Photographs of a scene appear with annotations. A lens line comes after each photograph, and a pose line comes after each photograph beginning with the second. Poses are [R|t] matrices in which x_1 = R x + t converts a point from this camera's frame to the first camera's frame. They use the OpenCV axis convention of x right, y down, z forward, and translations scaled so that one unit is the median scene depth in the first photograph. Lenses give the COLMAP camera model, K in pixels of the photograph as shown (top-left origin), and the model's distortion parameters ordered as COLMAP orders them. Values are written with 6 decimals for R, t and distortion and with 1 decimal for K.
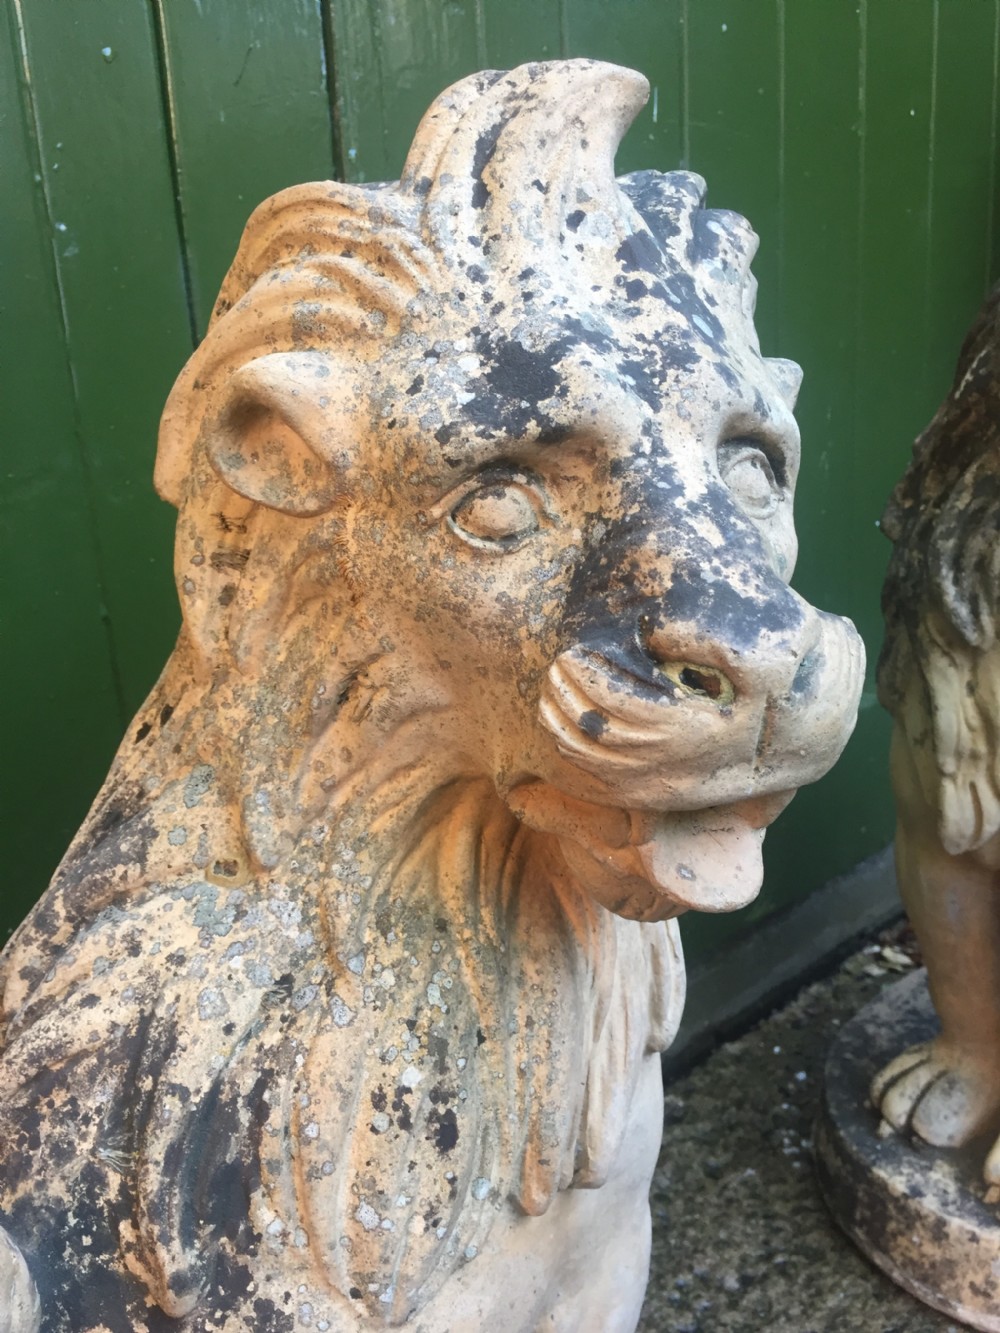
lens RADIAL K [[1147.1, 0, 498.0], [0, 1147.1, 668.0], [0, 0, 1]] dist [0.069724, -0.106697]
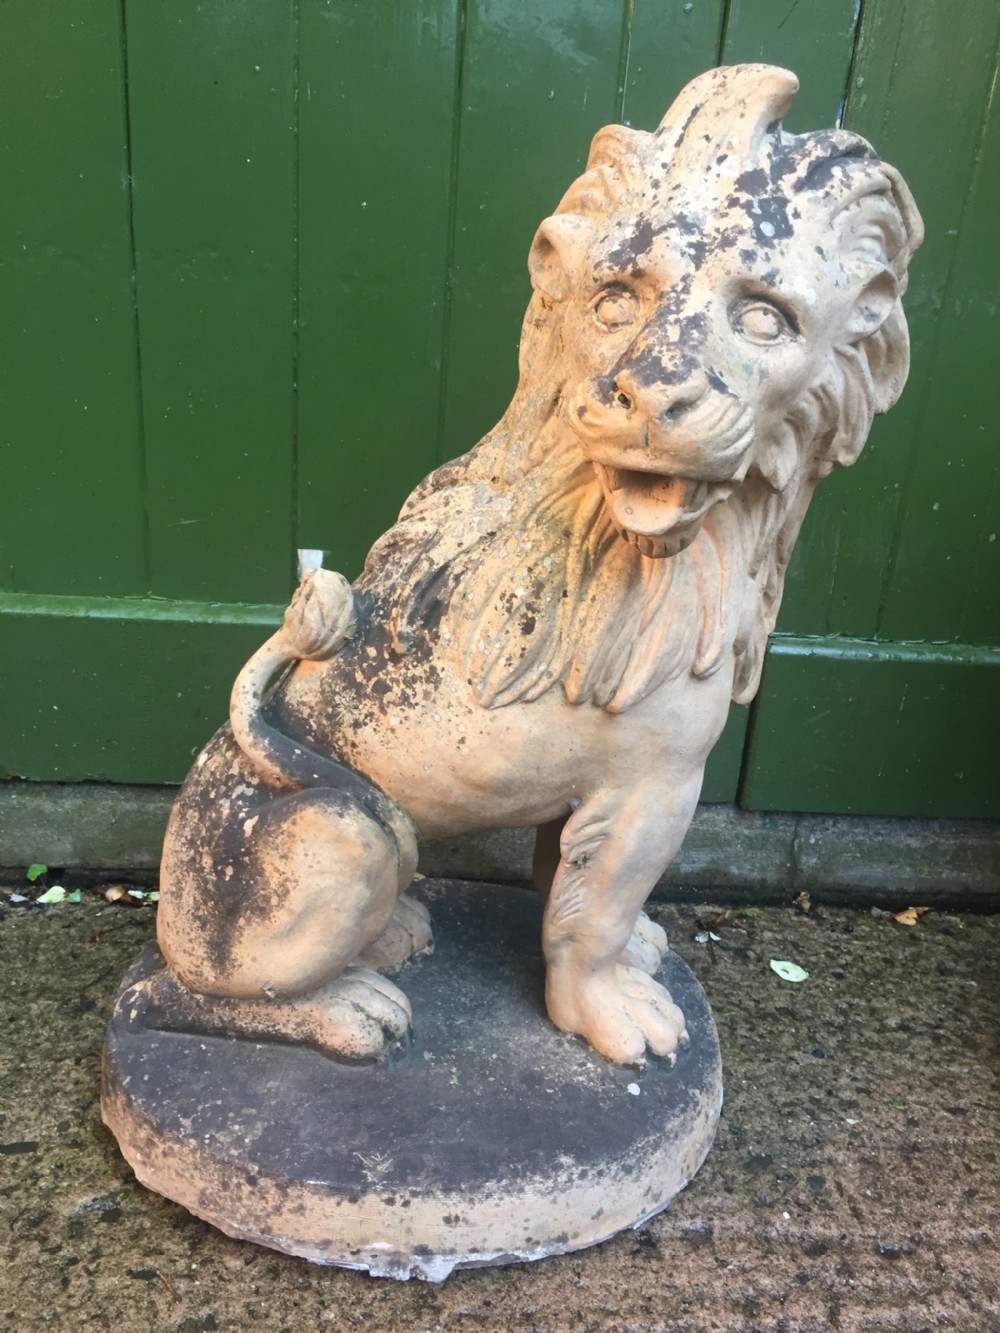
lens RADIAL K [[1147.1, 0, 507.2], [0, 1147.1, 665.7], [0, 0, 1]] dist [0.069724, -0.106697]
pose [[0.767077, 0.339120, -0.544602, 1.053449], [-0.279277, 0.940732, 0.192424, 0.097574], [0.577579, 0.004491, 0.816322, -0.651442]]
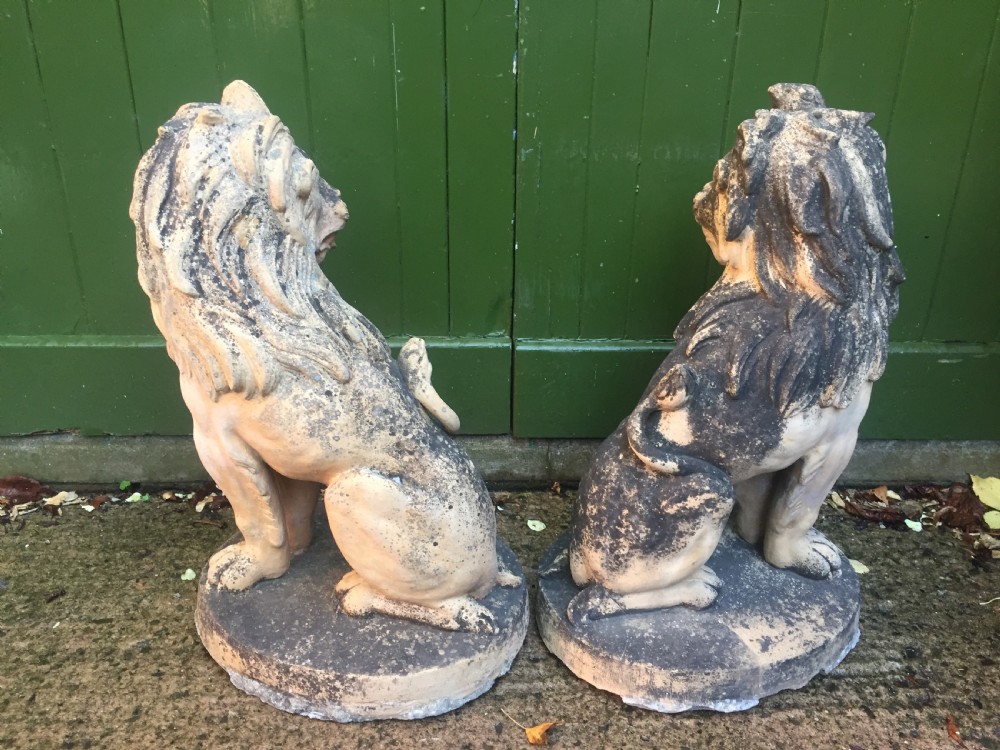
lens RADIAL K [[861.6, 0, 504.9], [0, 861.6, 370.7], [0, 0, 1]] dist [0.065718, -0.099339]
pose [[0.751565, 0.335969, -0.567692, 2.278798], [-0.229068, 0.939952, 0.253017, -0.496317], [0.618610, -0.060119, 0.783395, -1.011296]]
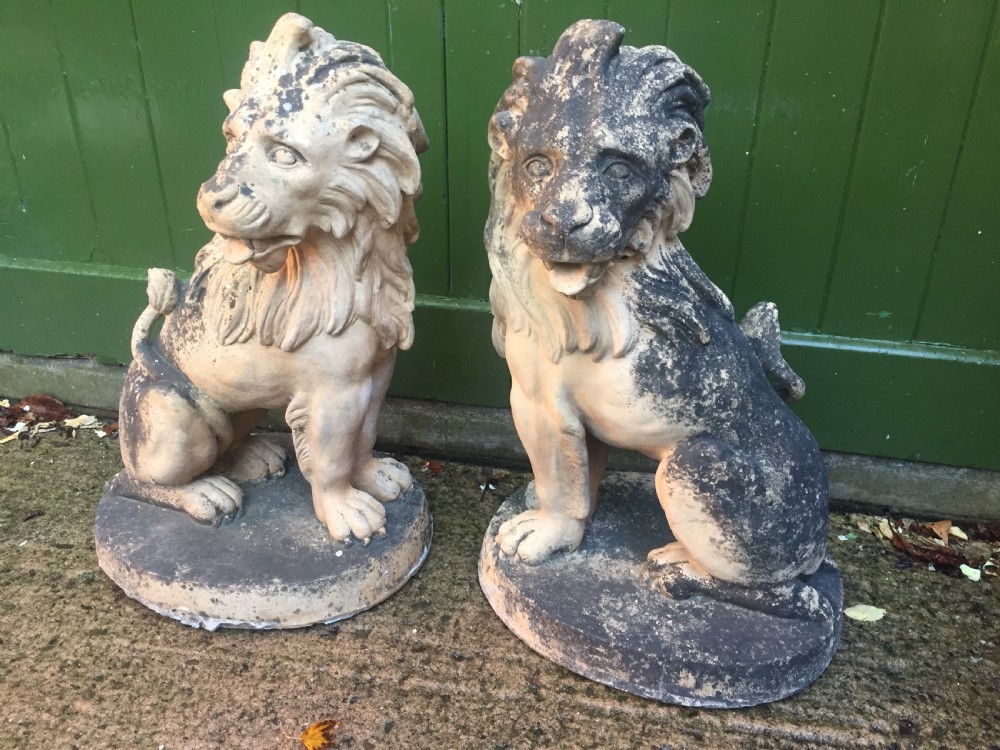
lens RADIAL K [[860.5, 0, 504.6], [0, 860.5, 372.5], [0, 0, 1]] dist [0.069724, -0.106697]
pose [[0.577830, 0.431971, -0.692470, 2.627071], [-0.256848, 0.901587, 0.348095, -0.641093], [0.774688, -0.023280, 0.631915, -0.122531]]
